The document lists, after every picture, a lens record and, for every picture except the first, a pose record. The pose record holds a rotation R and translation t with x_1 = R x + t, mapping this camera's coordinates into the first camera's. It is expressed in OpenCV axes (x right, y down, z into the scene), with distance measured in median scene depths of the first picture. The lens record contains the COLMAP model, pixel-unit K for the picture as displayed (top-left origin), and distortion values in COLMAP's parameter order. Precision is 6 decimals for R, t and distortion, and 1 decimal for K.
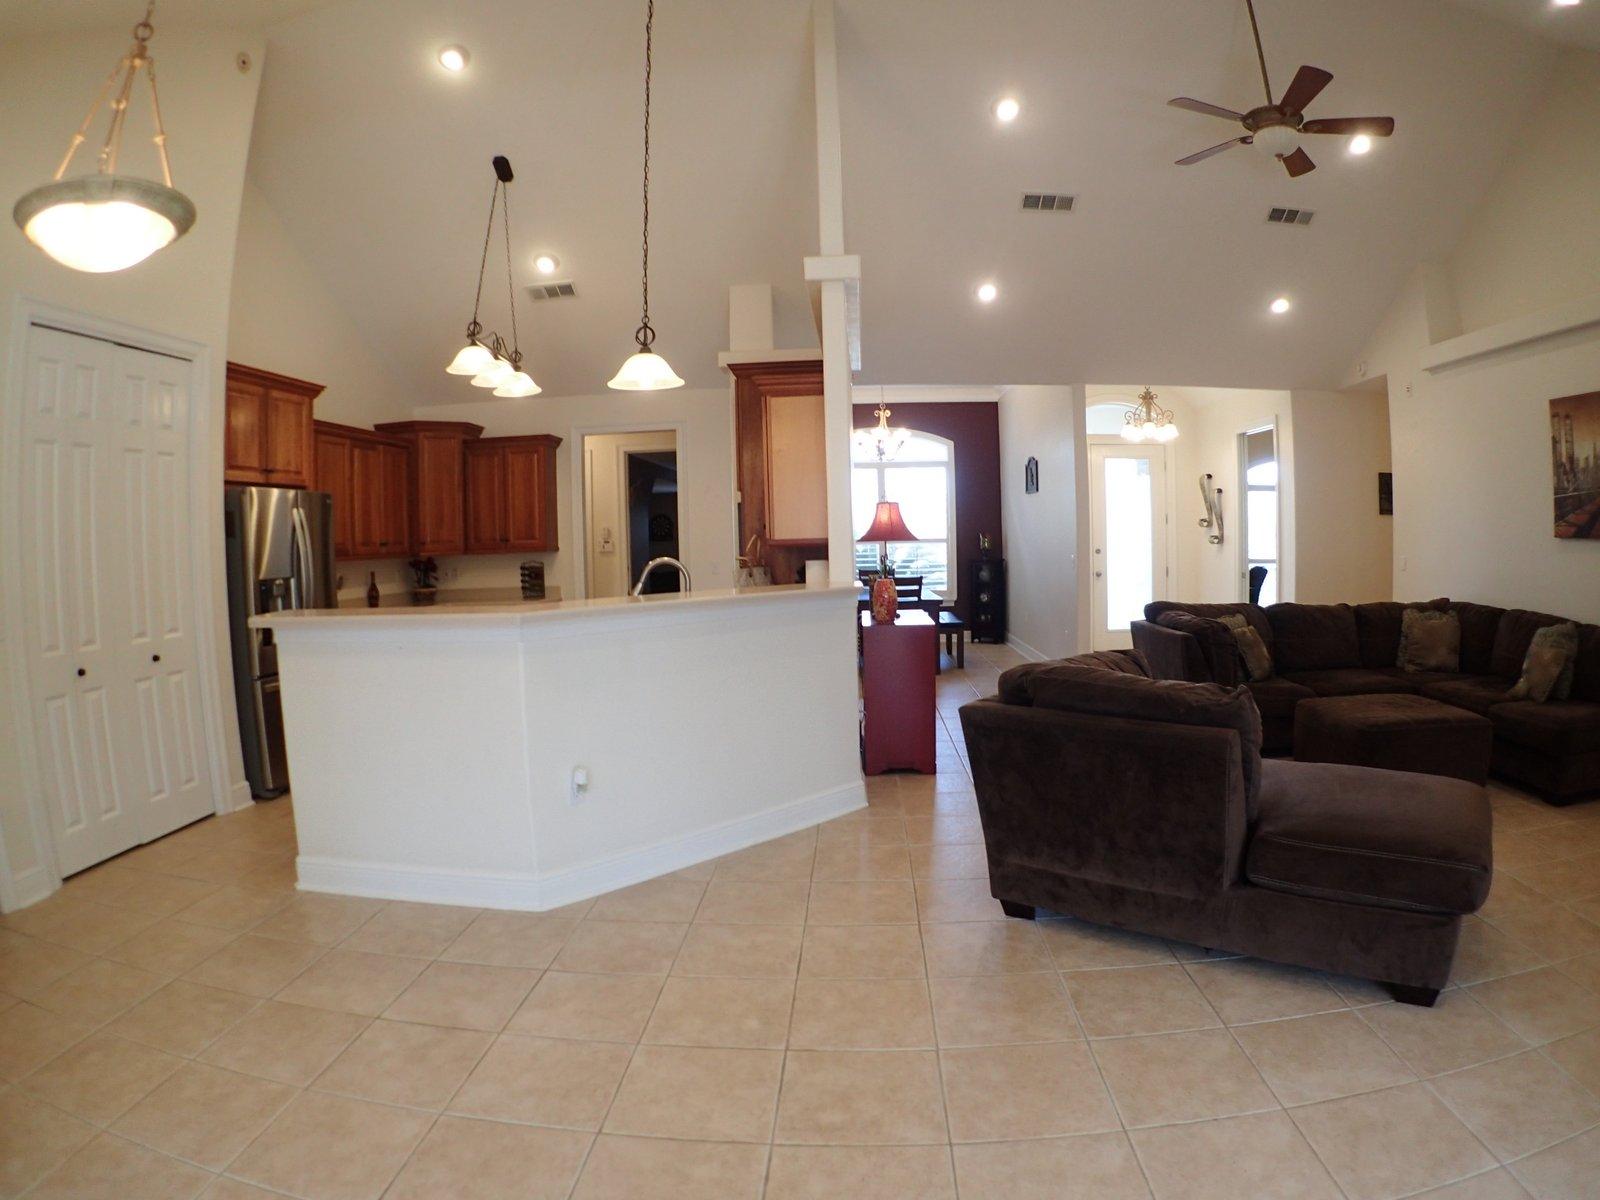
lens RADIAL K [[894.6, 0, 800.0], [0, 894.6, 600.0], [0, 0, 1]] dist [-0.233808, 0.045199]
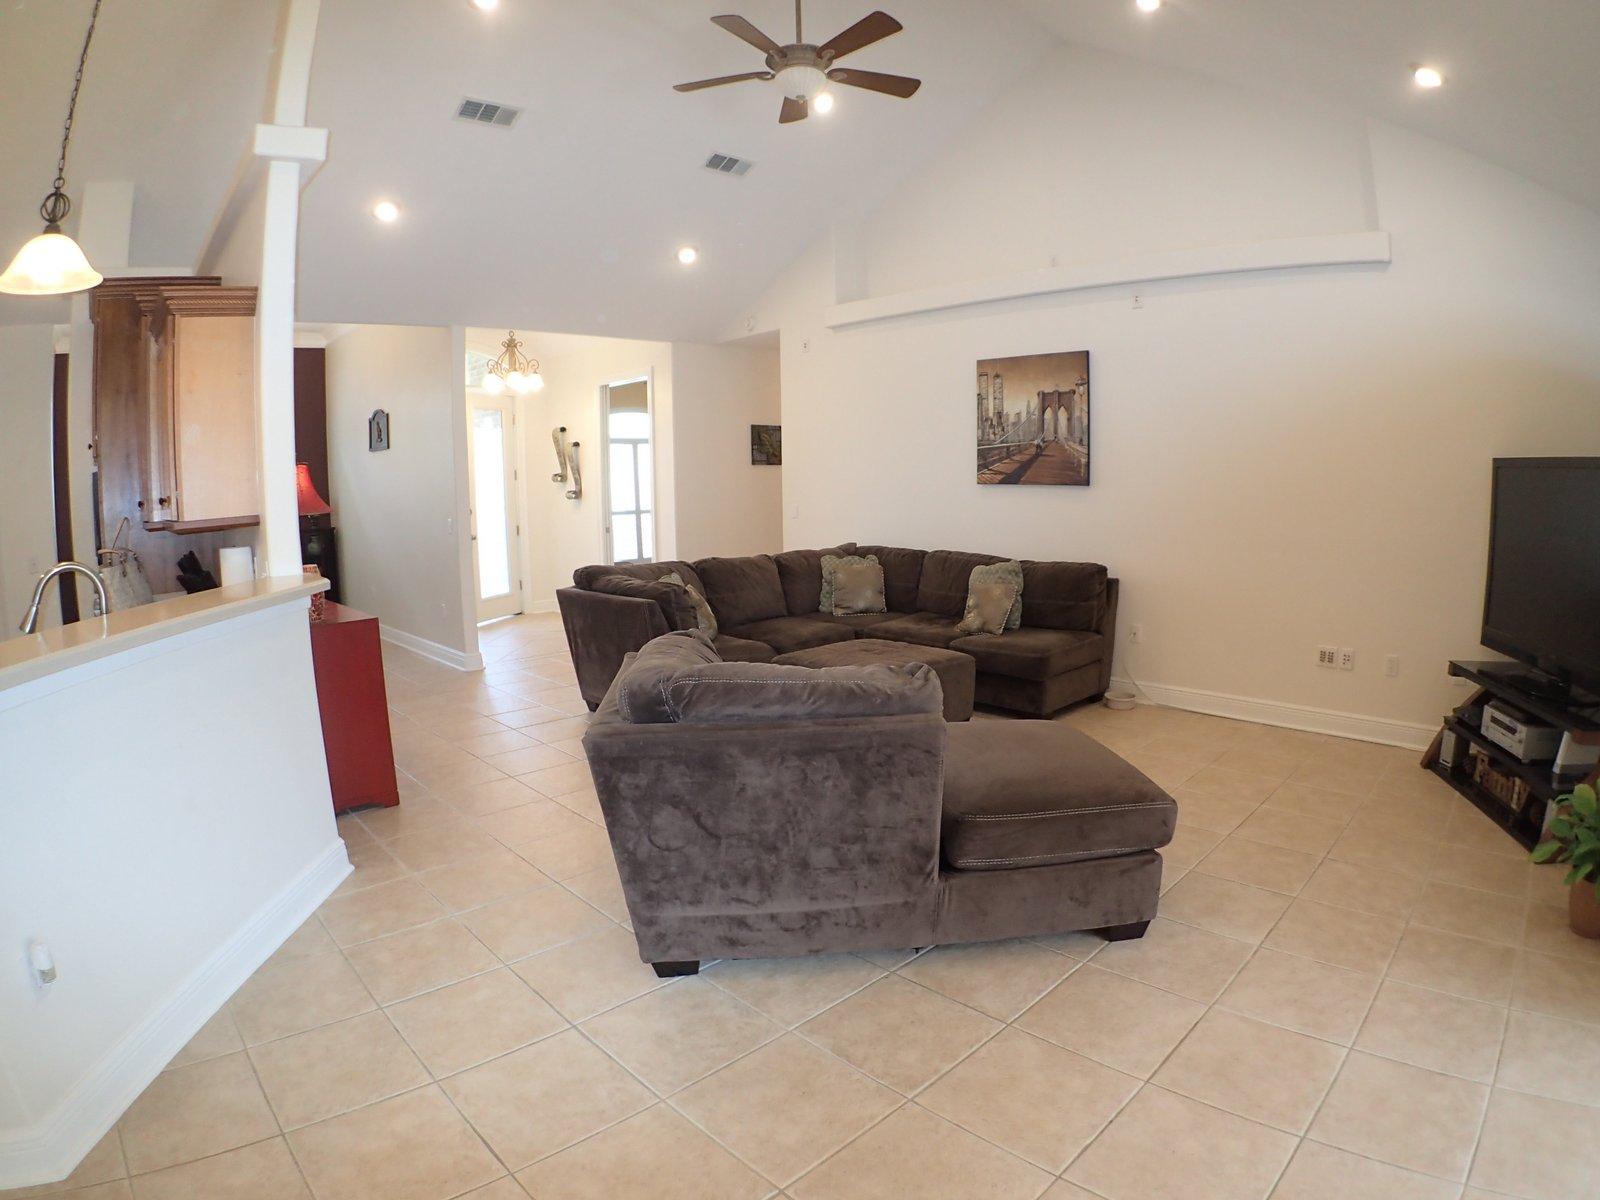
lens RADIAL K [[894.6, 0, 800.0], [0, 894.6, 600.0], [0, 0, 1]] dist [-0.233808, 0.045199]
pose [[0.676428, -0.094994, 0.730357, -0.168920], [0.056323, 0.995415, 0.077305, -0.031867], [-0.734352, -0.011156, 0.678677, 0.273850]]
